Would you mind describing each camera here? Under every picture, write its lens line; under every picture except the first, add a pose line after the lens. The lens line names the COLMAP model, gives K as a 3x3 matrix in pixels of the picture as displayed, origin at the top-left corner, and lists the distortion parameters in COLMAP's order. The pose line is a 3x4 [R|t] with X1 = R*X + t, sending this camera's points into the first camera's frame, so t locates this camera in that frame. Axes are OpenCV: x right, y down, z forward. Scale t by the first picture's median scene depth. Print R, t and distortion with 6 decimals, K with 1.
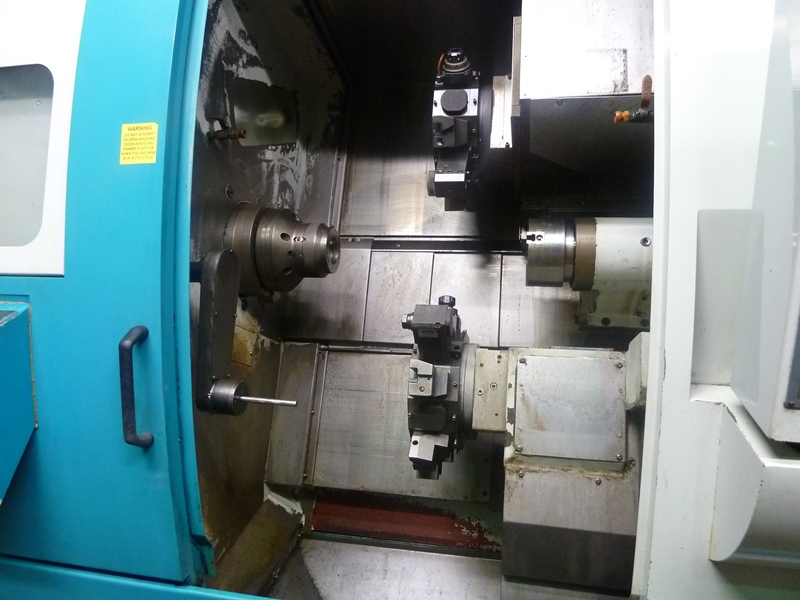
lens RADIAL K [[599.9, 0, 400.1], [0, 599.9, 301.0], [0, 0, 1]] dist [-0.032827, 0.000741]
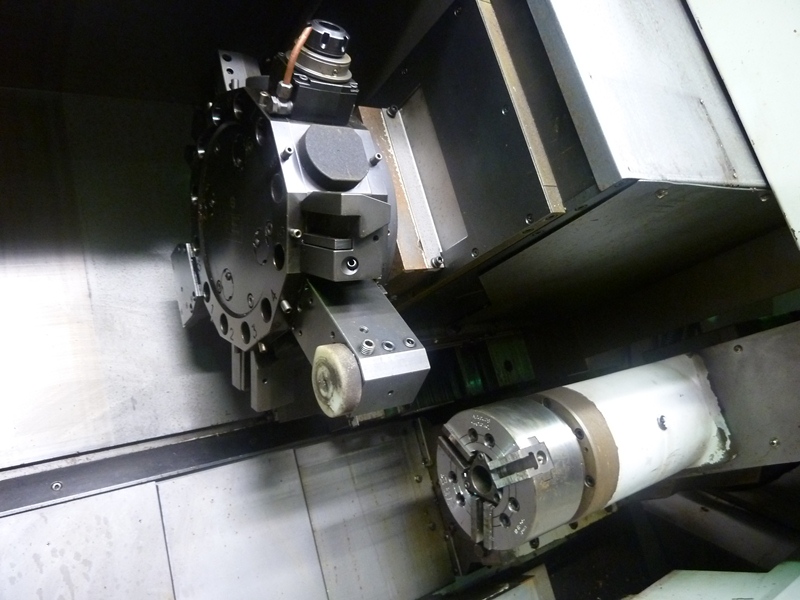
lens RADIAL K [[599.9, 0, 396.3], [0, 599.9, 299.5], [0, 0, 1]] dist [-0.032827, 0.000741]
pose [[0.655690, -0.085446, 0.750180, -0.144662], [0.142387, 0.989742, -0.011720, -0.183878], [-0.741483, 0.114500, 0.661130, 0.575188]]
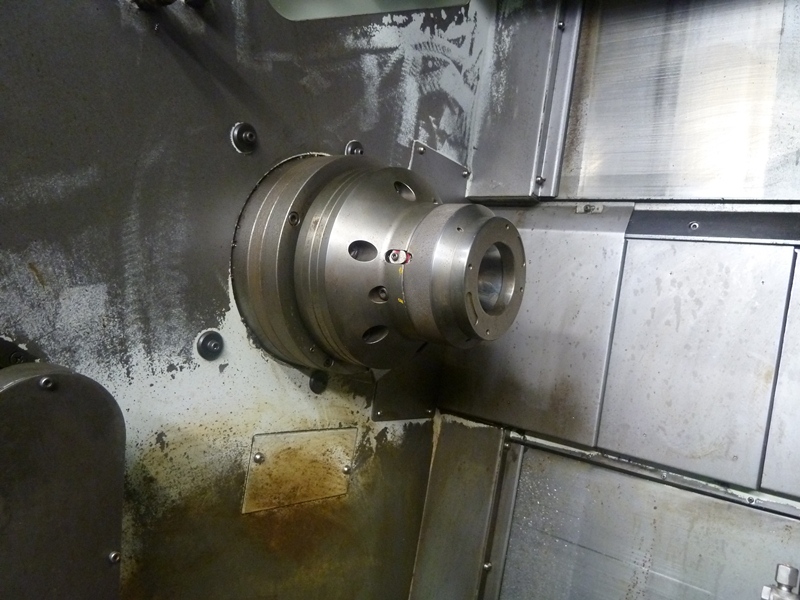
lens RADIAL K [[599.9, 0, 399.8], [0, 599.9, 300.8], [0, 0, 1]] dist [-0.032827, 0.000741]
pose [[0.892596, 0.048179, -0.448276, 0.001618], [0.021130, 0.988711, 0.148337, -0.109288], [0.450362, -0.141876, 0.881502, 0.557051]]
